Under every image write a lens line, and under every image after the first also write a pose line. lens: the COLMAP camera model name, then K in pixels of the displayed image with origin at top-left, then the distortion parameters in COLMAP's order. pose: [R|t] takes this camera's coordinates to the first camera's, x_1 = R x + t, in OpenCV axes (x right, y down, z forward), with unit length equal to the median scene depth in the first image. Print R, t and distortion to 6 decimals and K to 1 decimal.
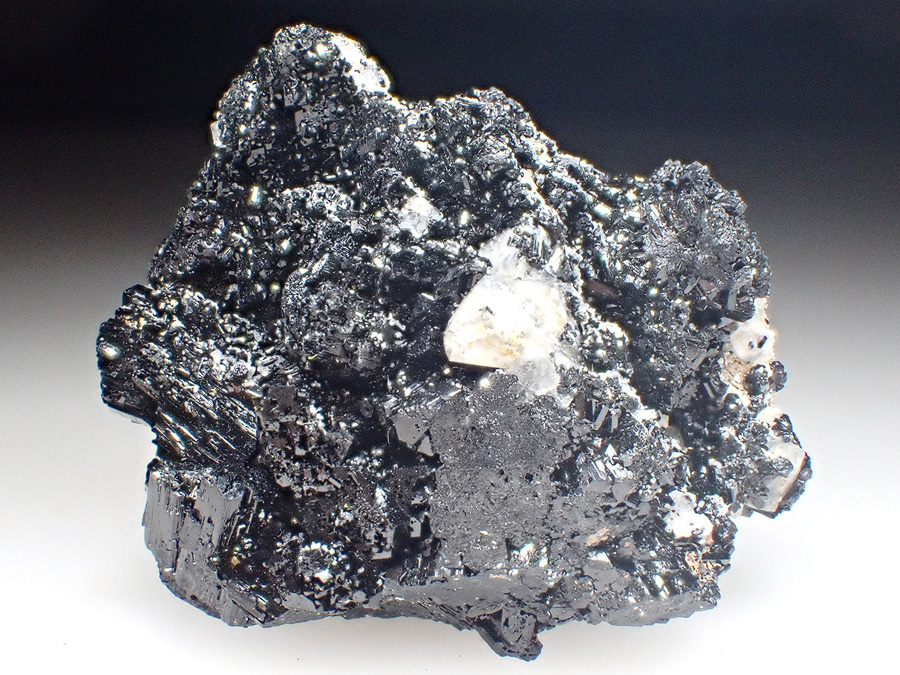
lens RADIAL K [[1617.5, 0, 448.7], [0, 1617.5, 336.6], [0, 0, 1]] dist [-0.009958, 0.000000]
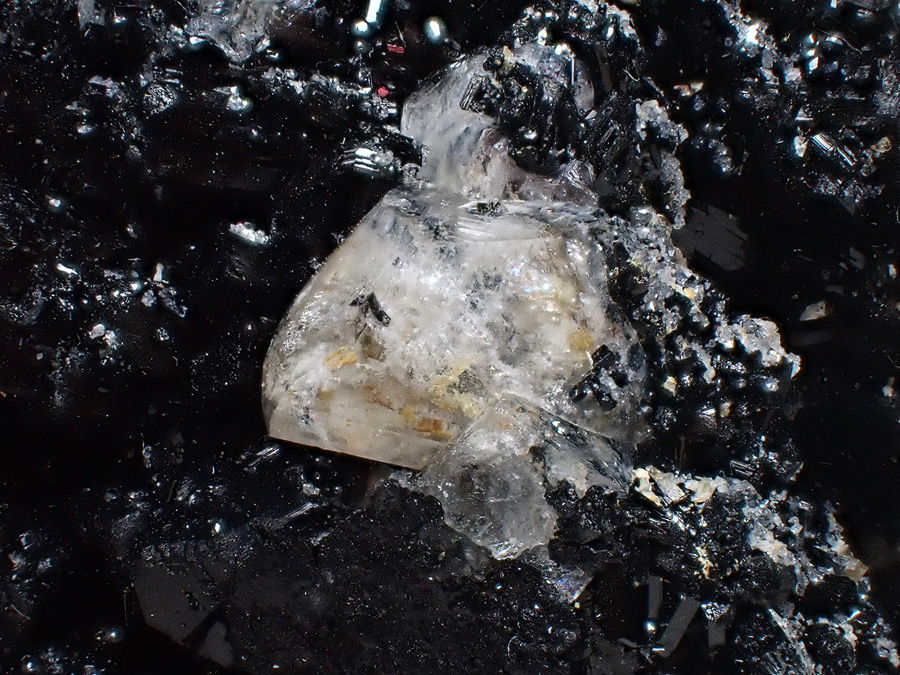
lens RADIAL K [[2936.3, 0, 450.9], [0, 2936.3, 338.2], [0, 0, 1]] dist [0.024575, 0.000000]
pose [[0.993770, 0.048788, -0.100205, 0.101408], [-0.035874, 0.991272, 0.126858, -0.087674], [0.105520, -0.122473, 0.986846, 0.351316]]
